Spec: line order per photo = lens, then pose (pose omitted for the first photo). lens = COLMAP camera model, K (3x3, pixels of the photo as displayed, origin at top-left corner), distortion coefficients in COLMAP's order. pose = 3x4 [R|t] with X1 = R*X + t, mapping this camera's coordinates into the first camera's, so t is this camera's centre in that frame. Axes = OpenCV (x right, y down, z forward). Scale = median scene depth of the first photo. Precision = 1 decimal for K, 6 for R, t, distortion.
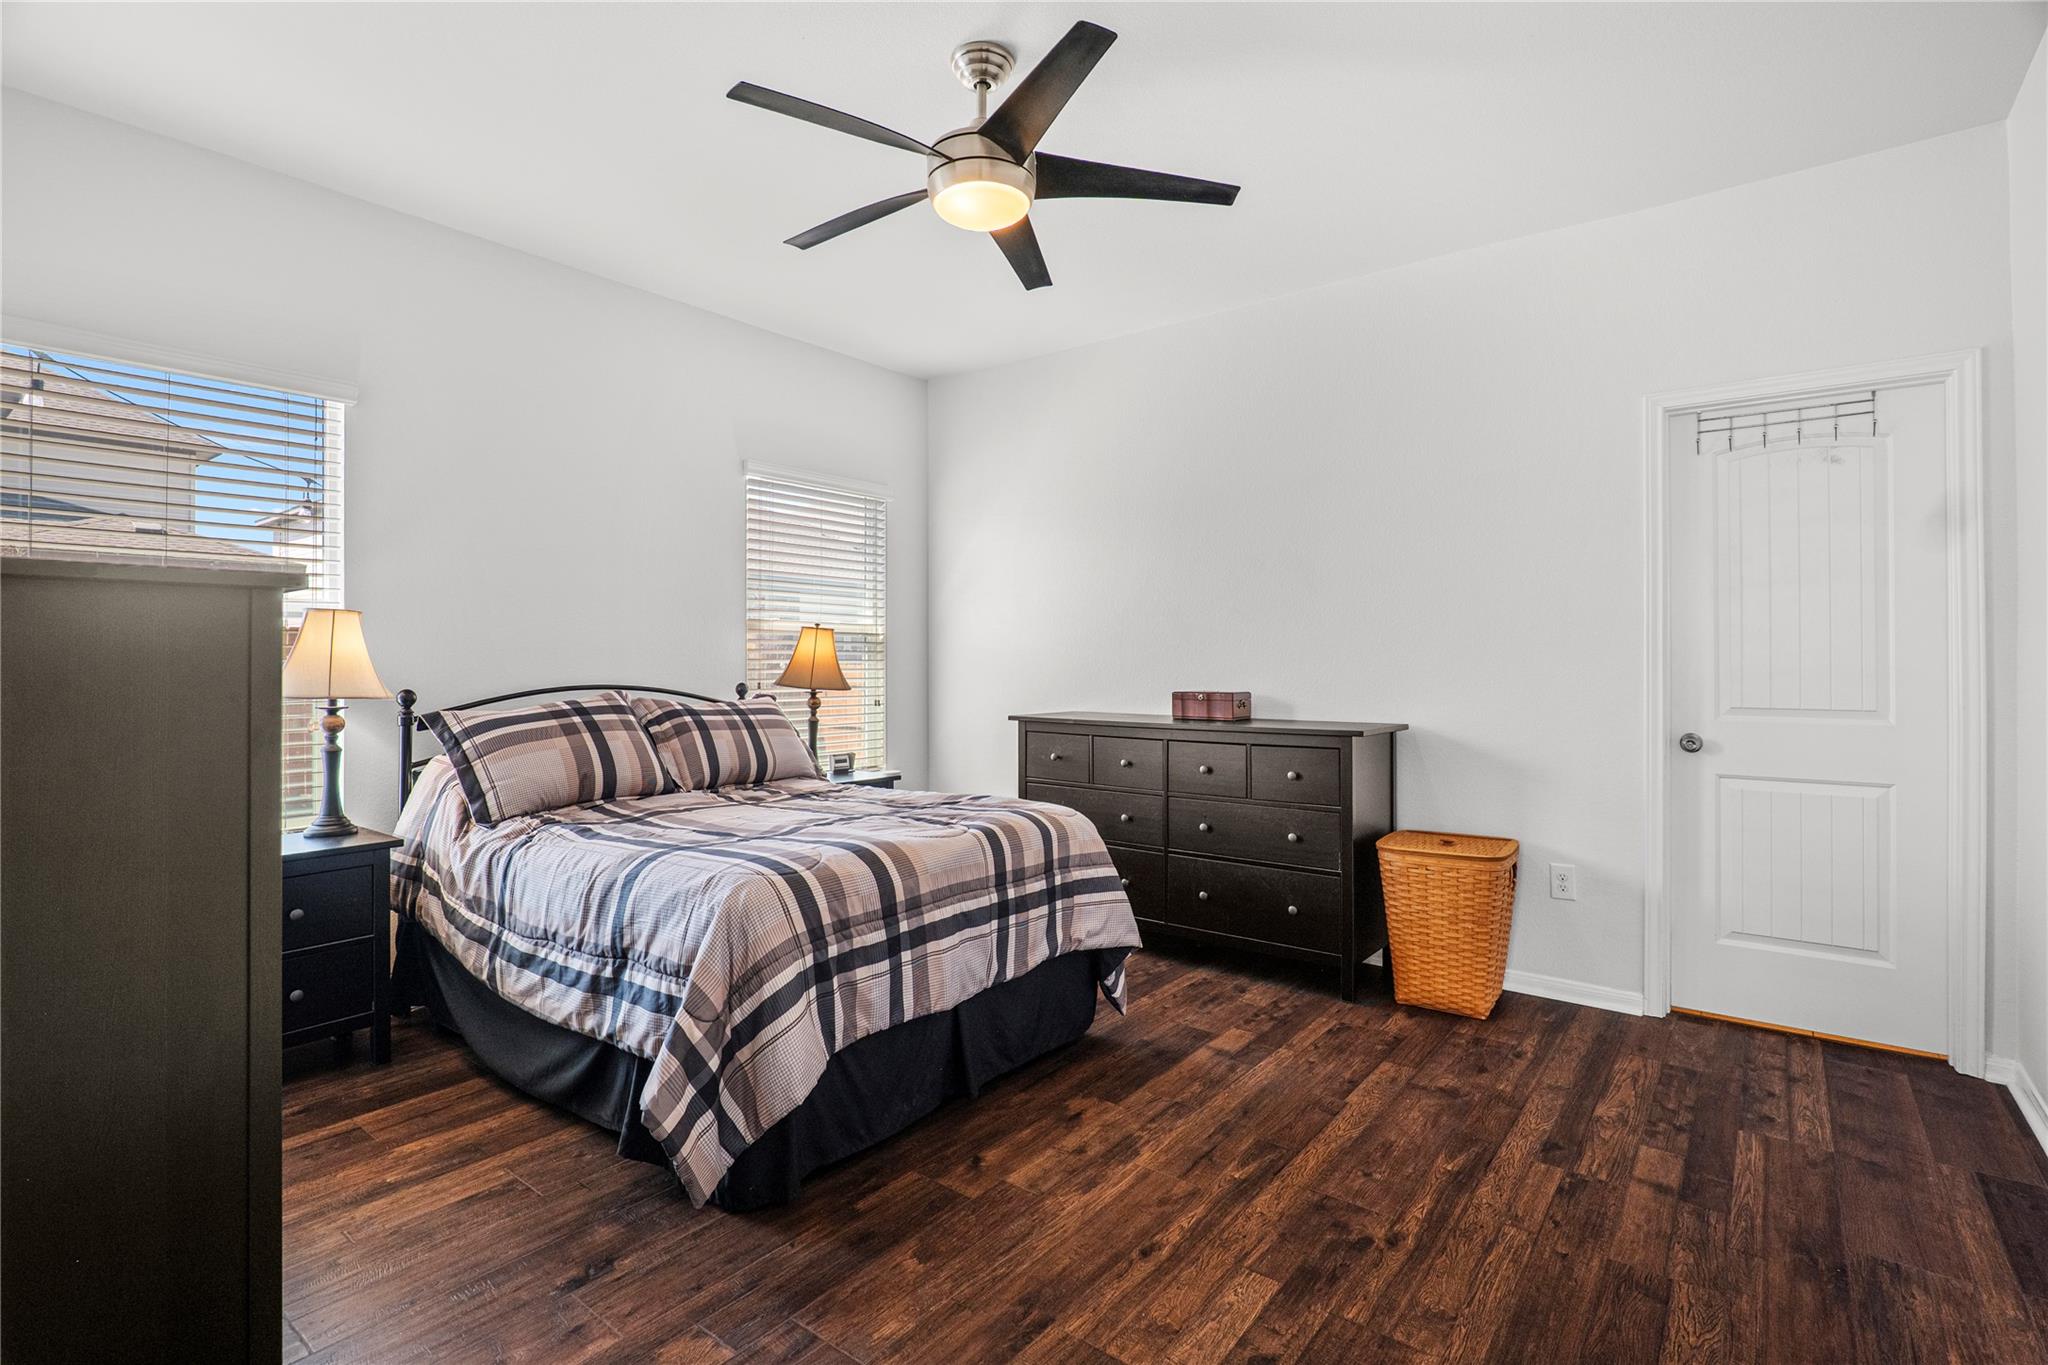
lens RADIAL K [[960.4, 0, 1022.2], [0, 960.4, 626.8], [0, 0, 1]] dist [-0.002520, 0.000057]
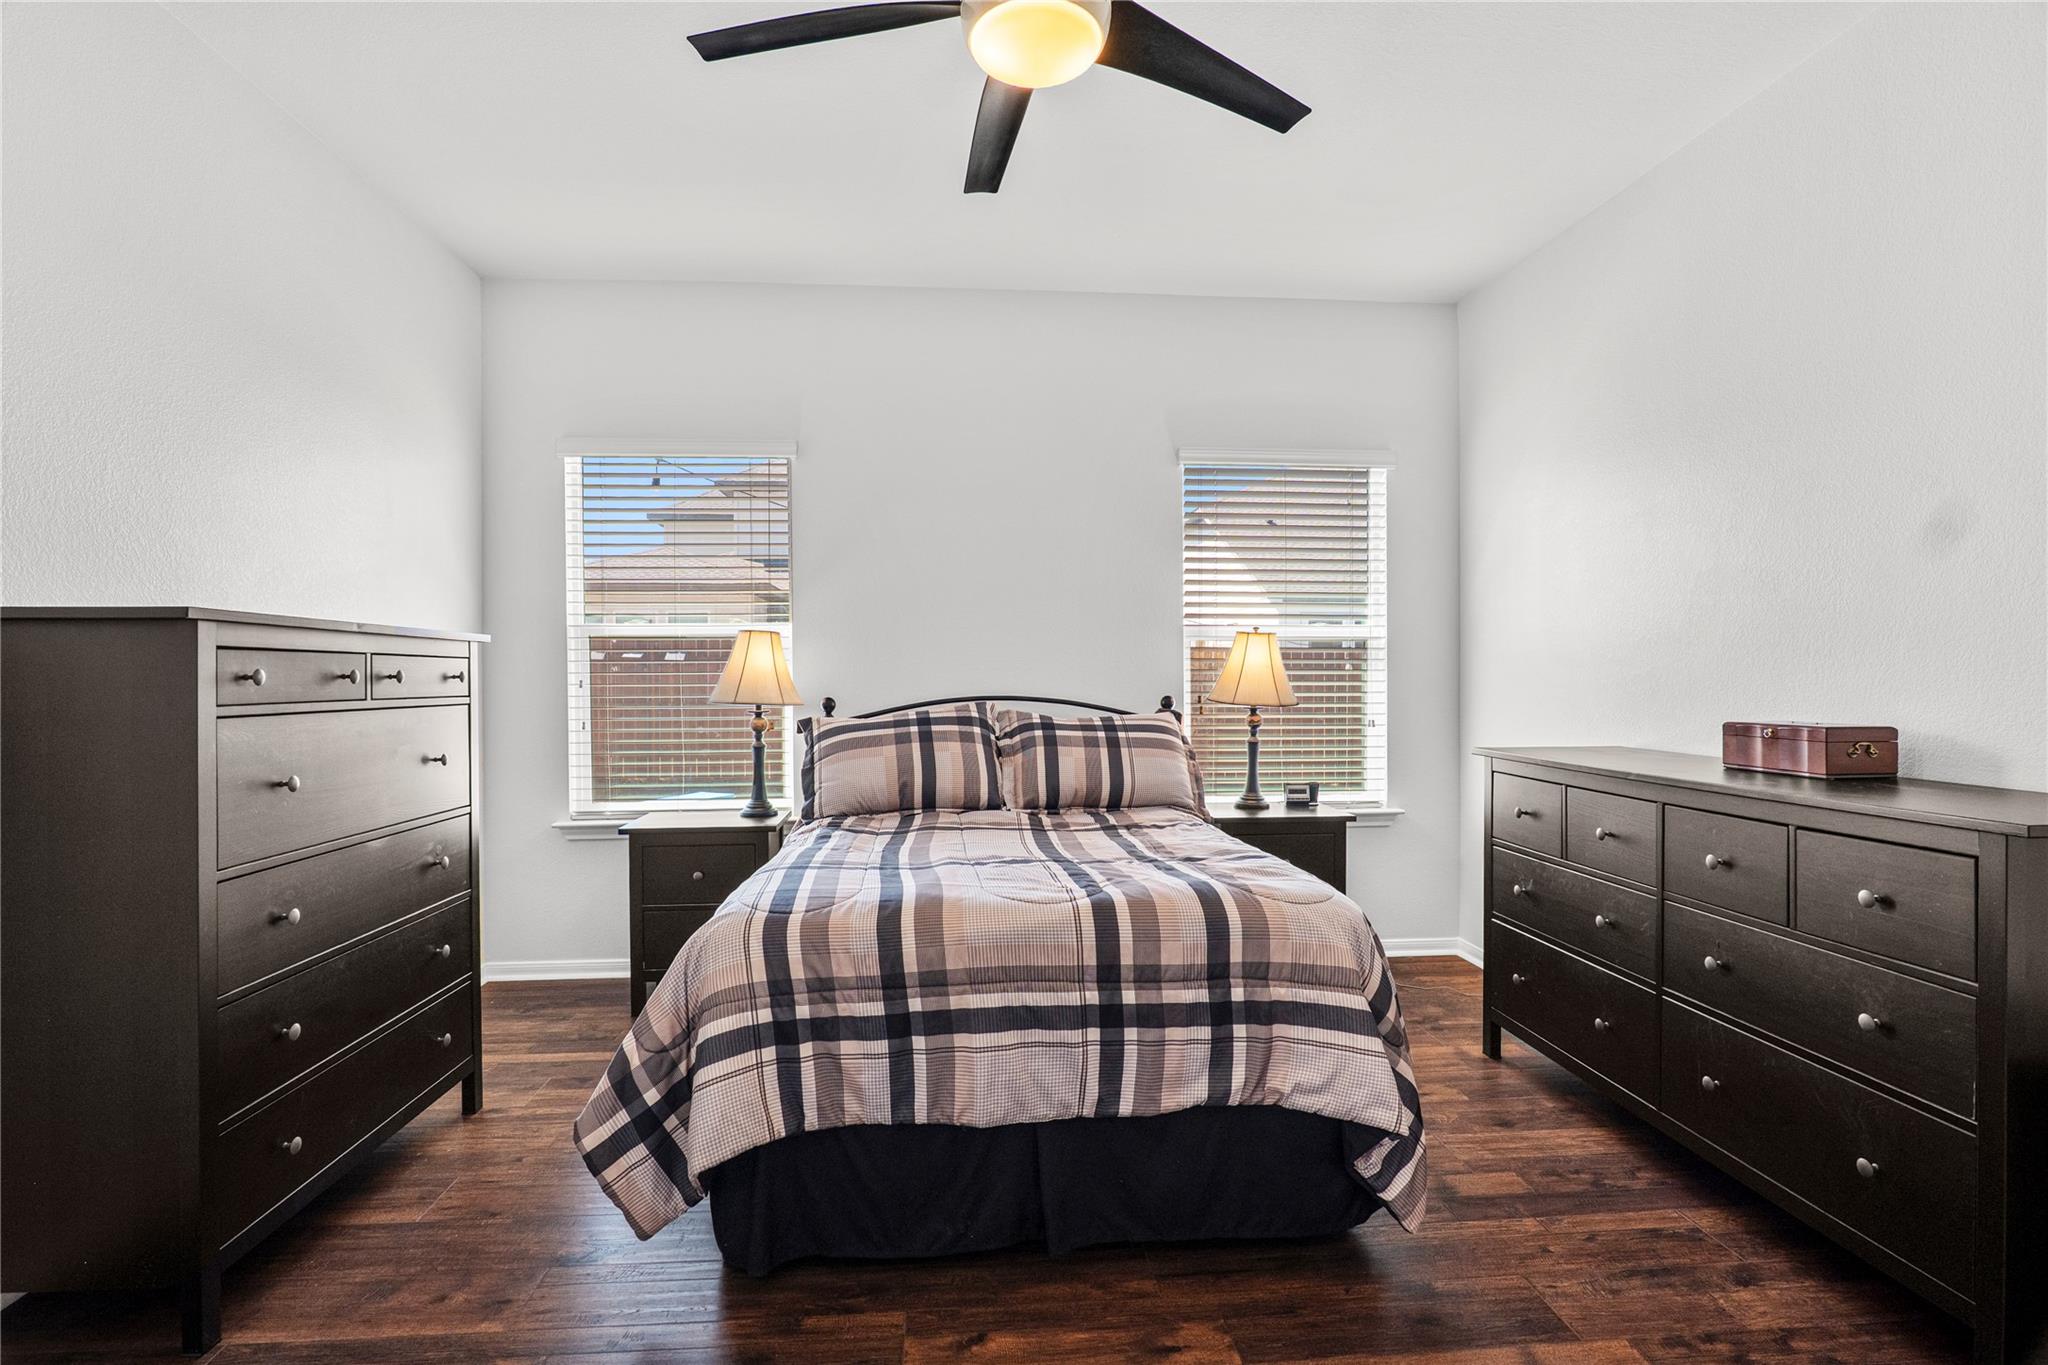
lens RADIAL K [[960.2, 0, 1018.8], [0, 960.2, 671.0], [0, 0, 1]] dist [-0.011372, 0.001538]
pose [[0.682998, -0.006220, -0.730394, 0.437682], [0.030400, 0.999339, 0.019917, 0.020196], [0.729787, -0.035807, 0.682736, 0.452270]]
